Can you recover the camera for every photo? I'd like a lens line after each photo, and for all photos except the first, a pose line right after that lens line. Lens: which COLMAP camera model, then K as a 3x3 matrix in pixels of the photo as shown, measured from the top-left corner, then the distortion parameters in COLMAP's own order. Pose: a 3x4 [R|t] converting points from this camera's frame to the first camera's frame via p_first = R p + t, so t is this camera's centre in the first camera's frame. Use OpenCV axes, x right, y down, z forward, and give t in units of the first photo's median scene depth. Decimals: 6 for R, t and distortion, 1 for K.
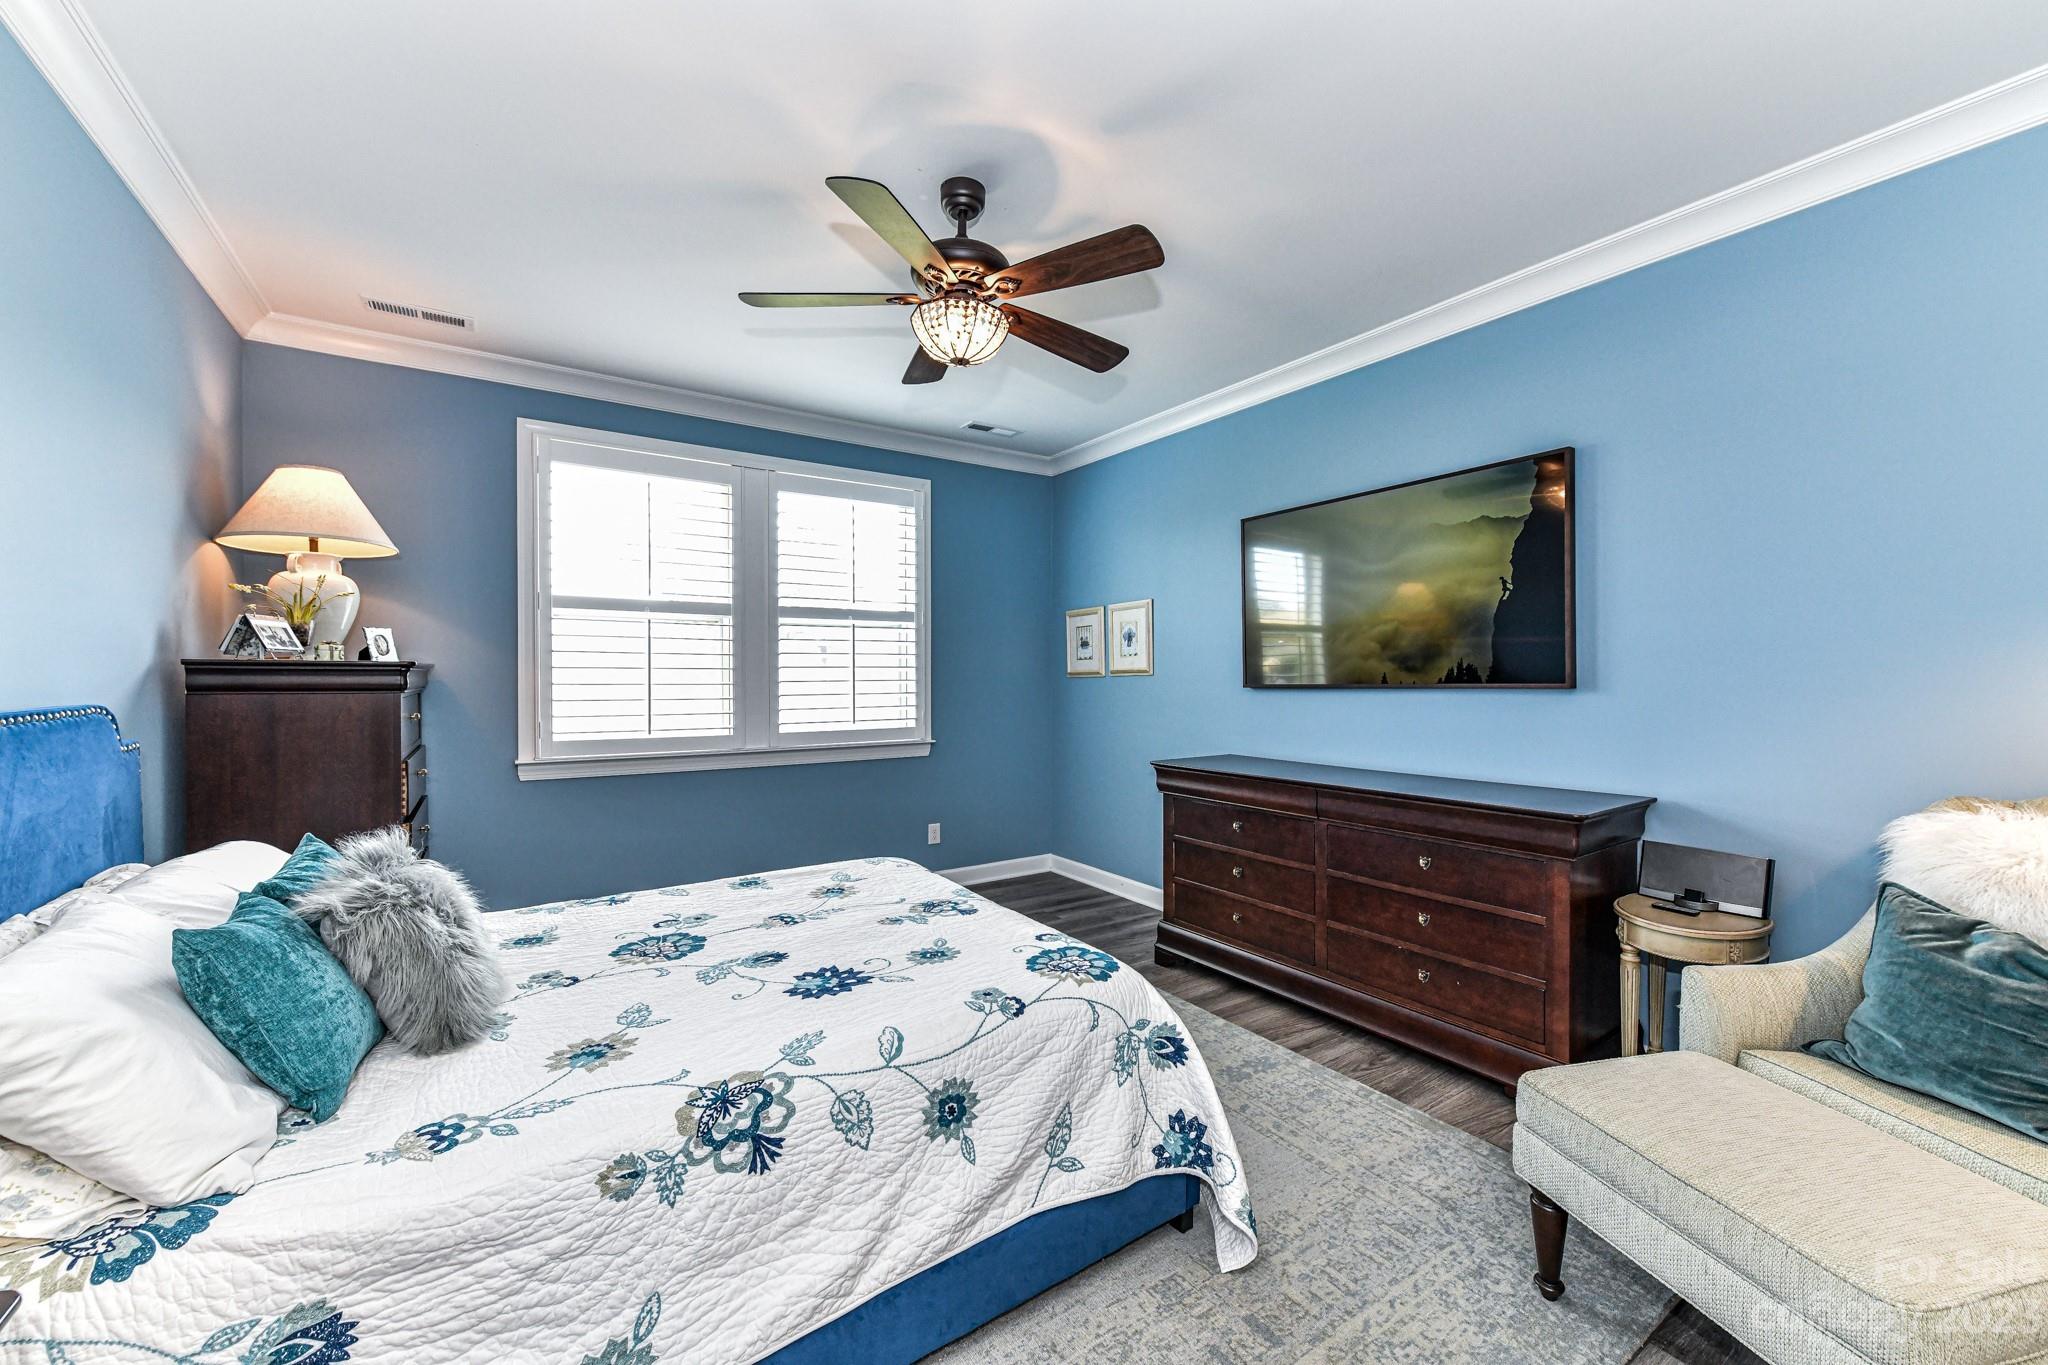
lens RADIAL K [[807.3, 0, 1038.2], [0, 807.3, 683.8], [0, 0, 1]] dist [0.006947, -0.003123]
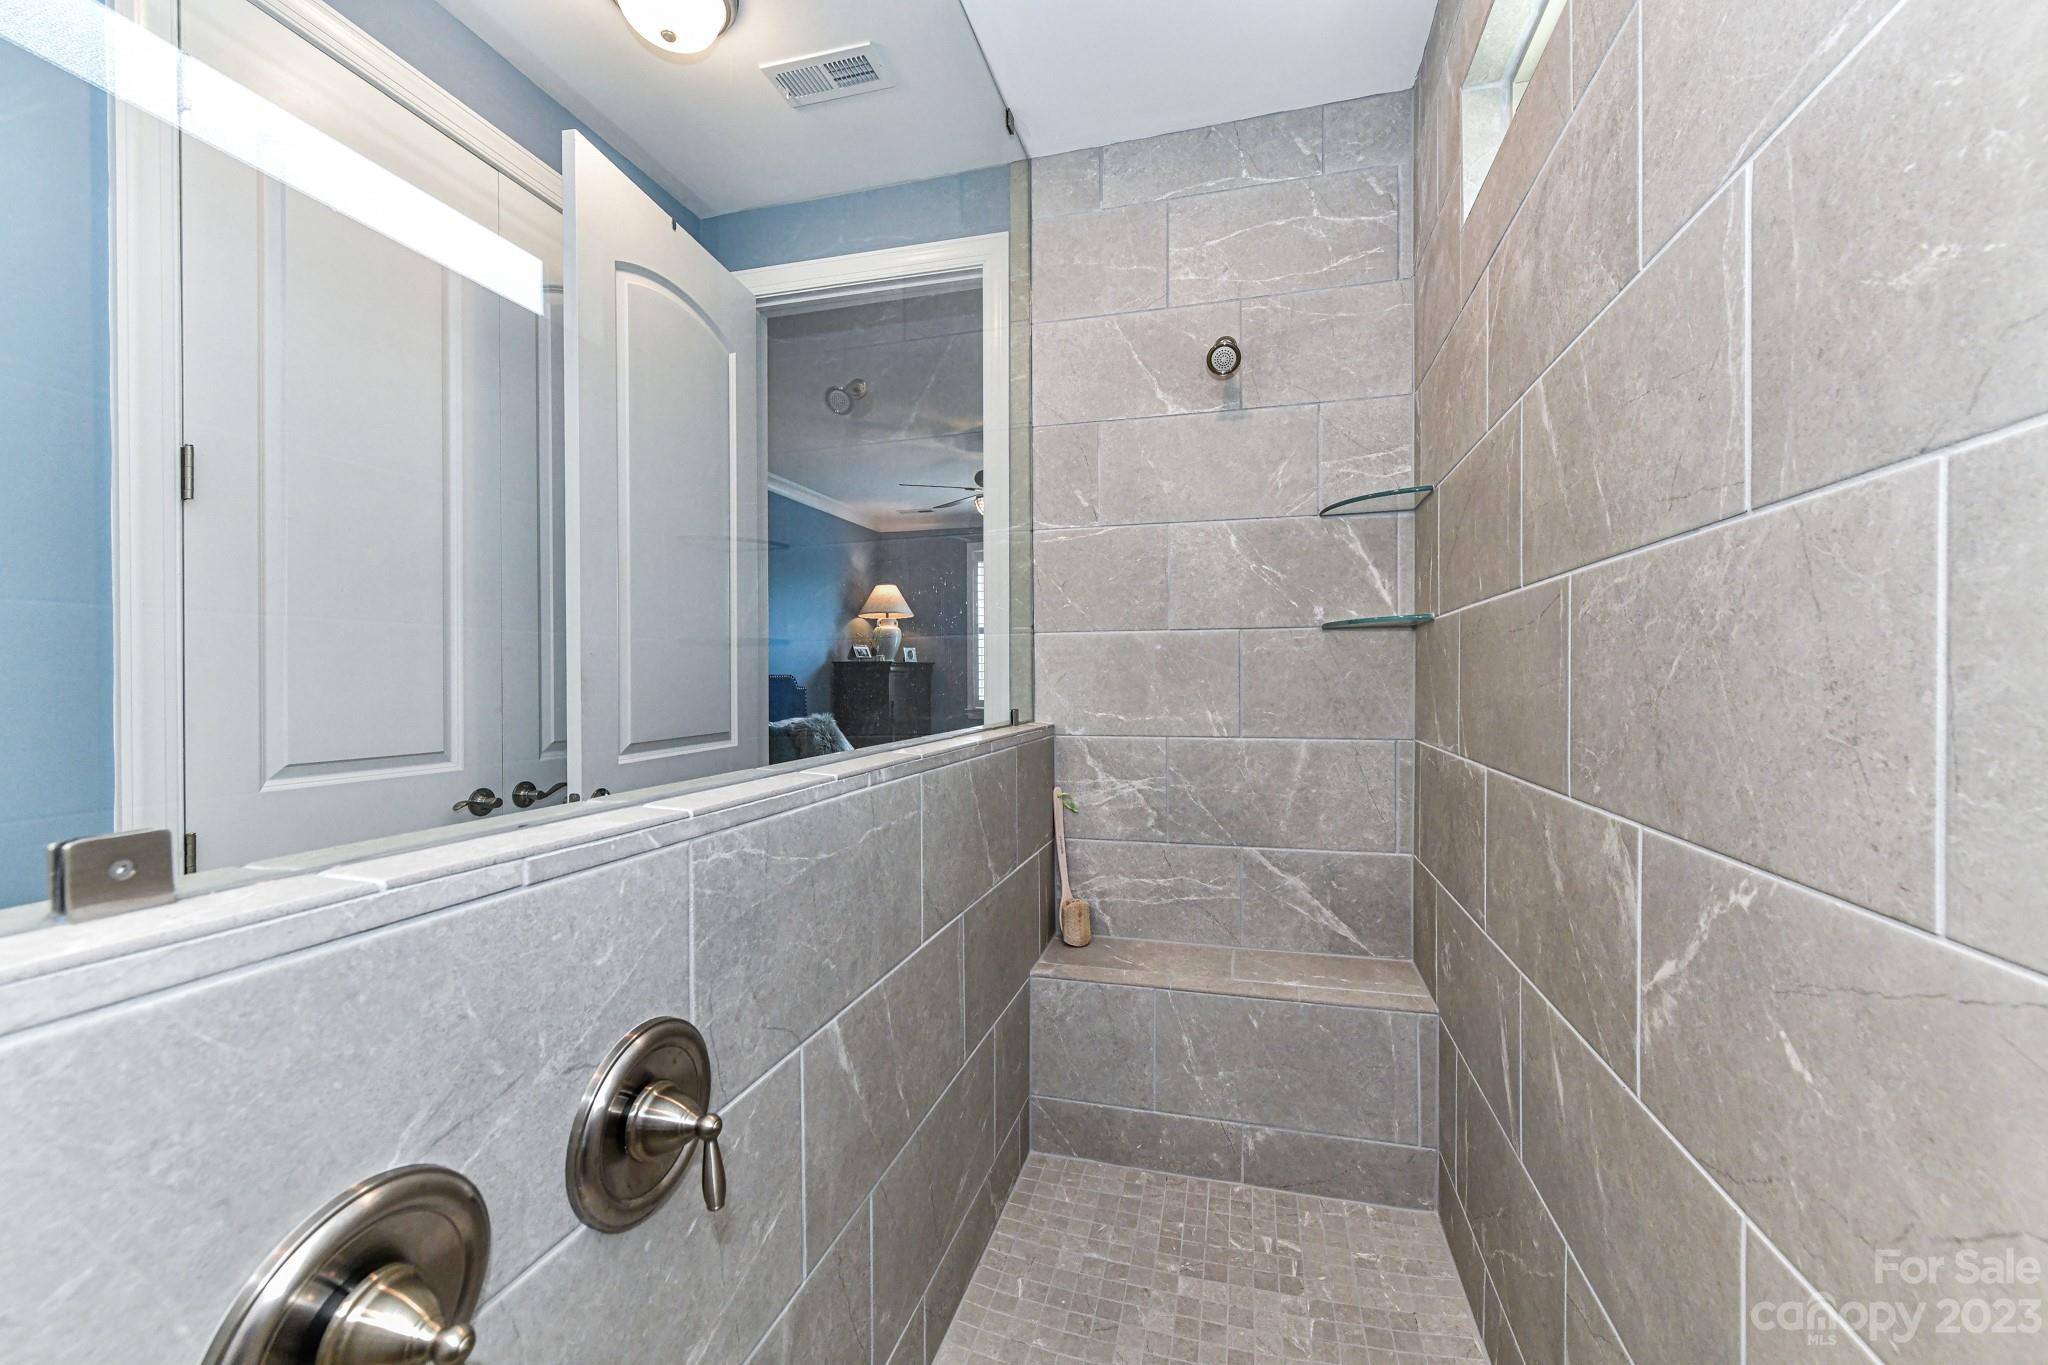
lens RADIAL K [[807.3, 0, 1026.6], [0, 807.3, 687.5], [0, 0, 1]] dist [0.006947, -0.003123]
pose [[0.656072, 0.015350, -0.754542, 1.772483], [-0.004671, 0.999857, 0.016278, 0.013180], [0.754684, -0.007155, 0.656049, -0.428399]]
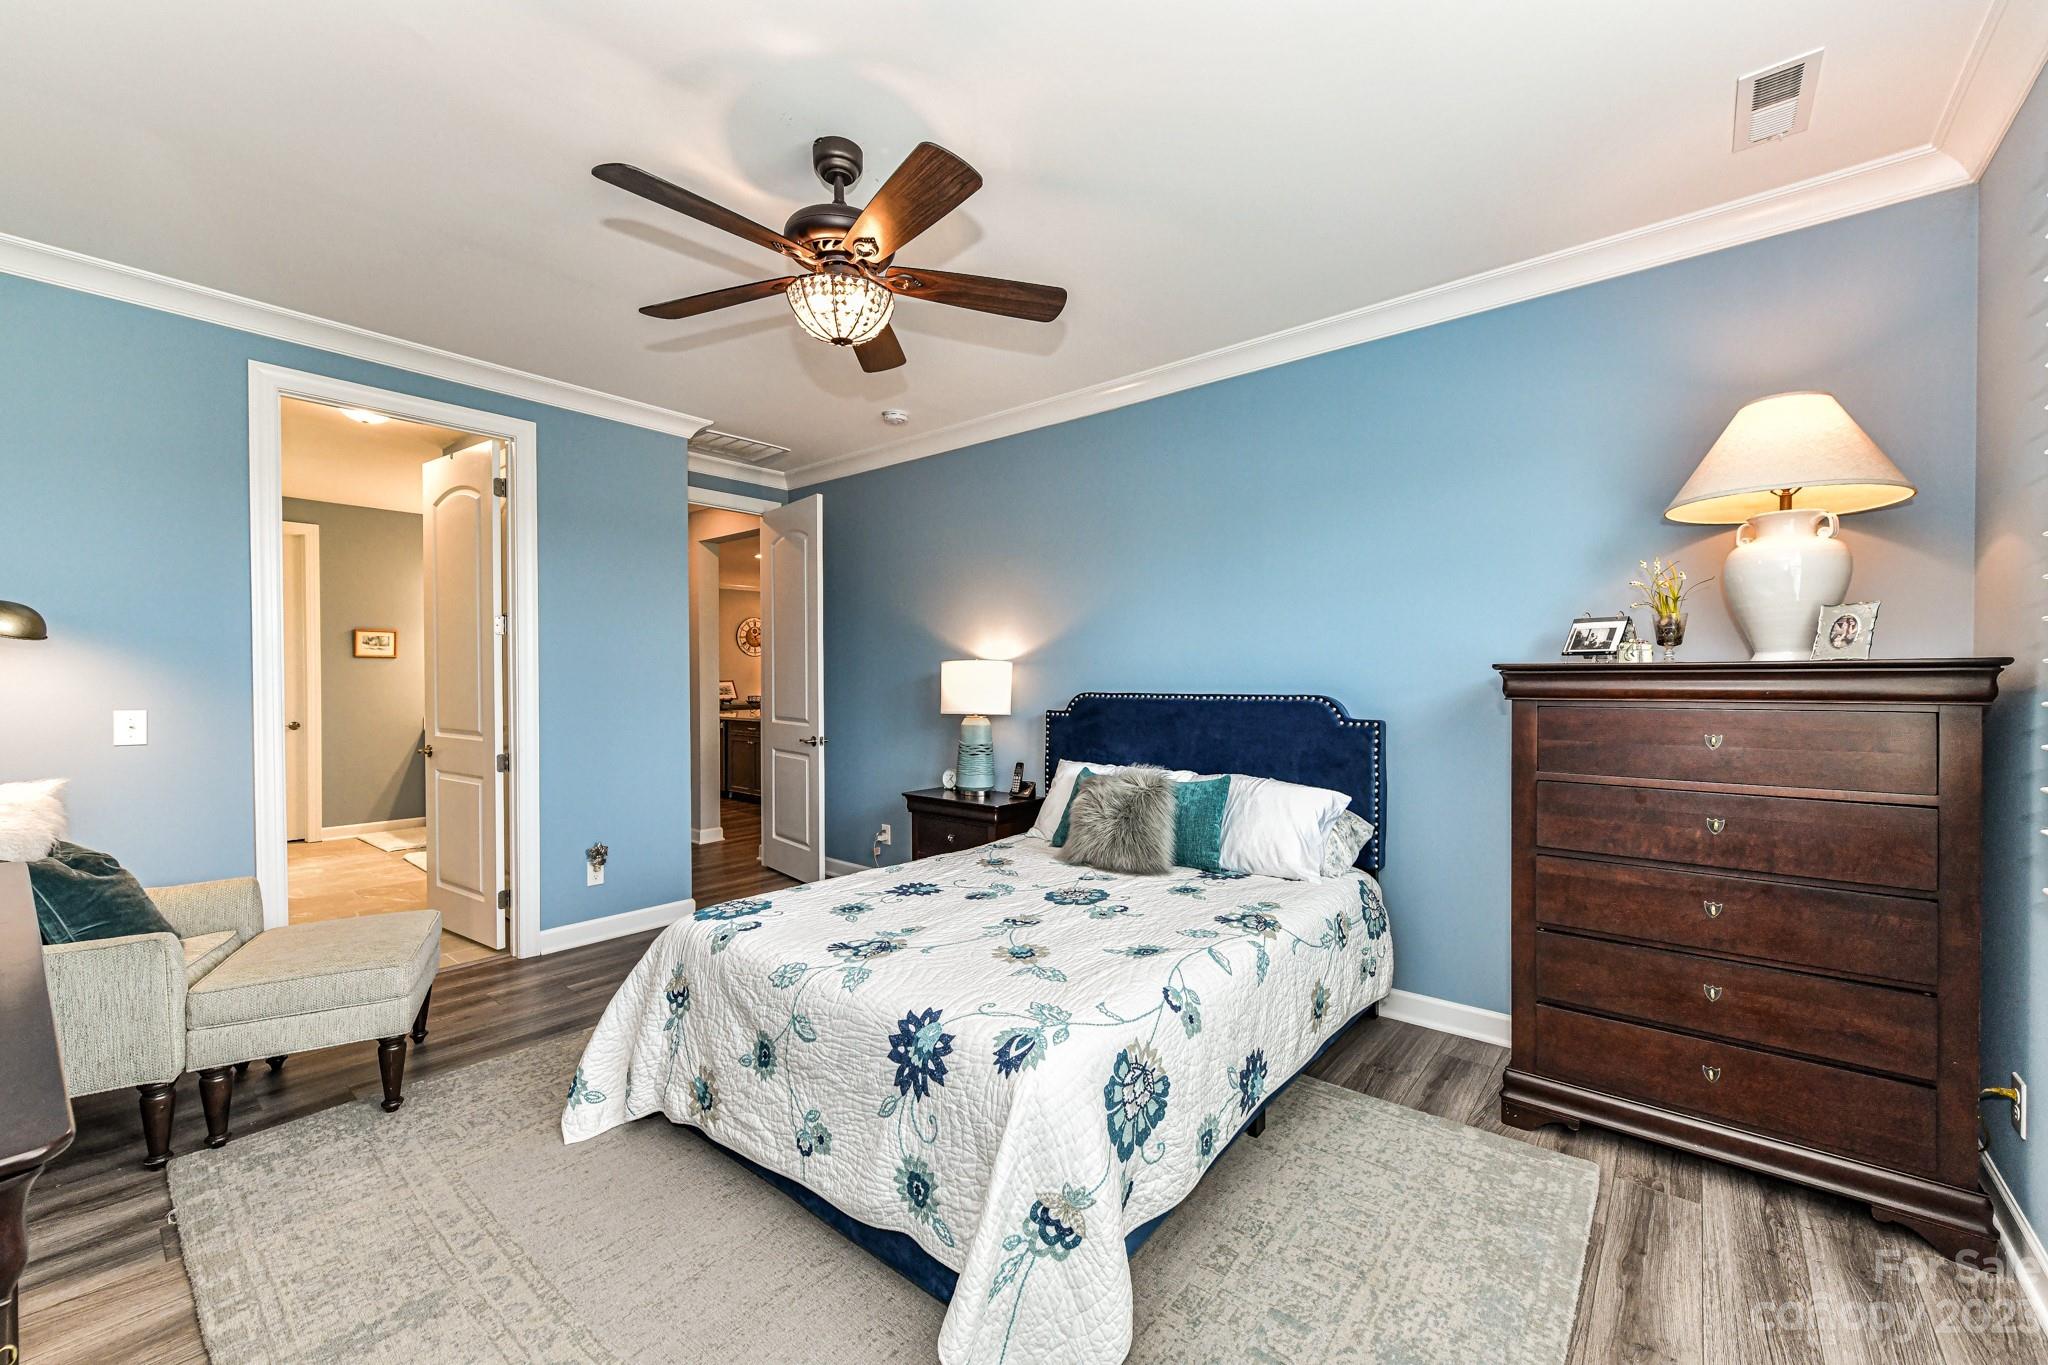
lens RADIAL K [[807.3, 0, 1031.1], [0, 807.3, 682.8], [0, 0, 1]] dist [0.006947, -0.003123]
pose [[-0.960901, 0.002906, -0.276878, -0.051034], [-0.002558, 0.999809, 0.019372, -0.028429], [0.276882, 0.019323, -0.960710, 2.133720]]
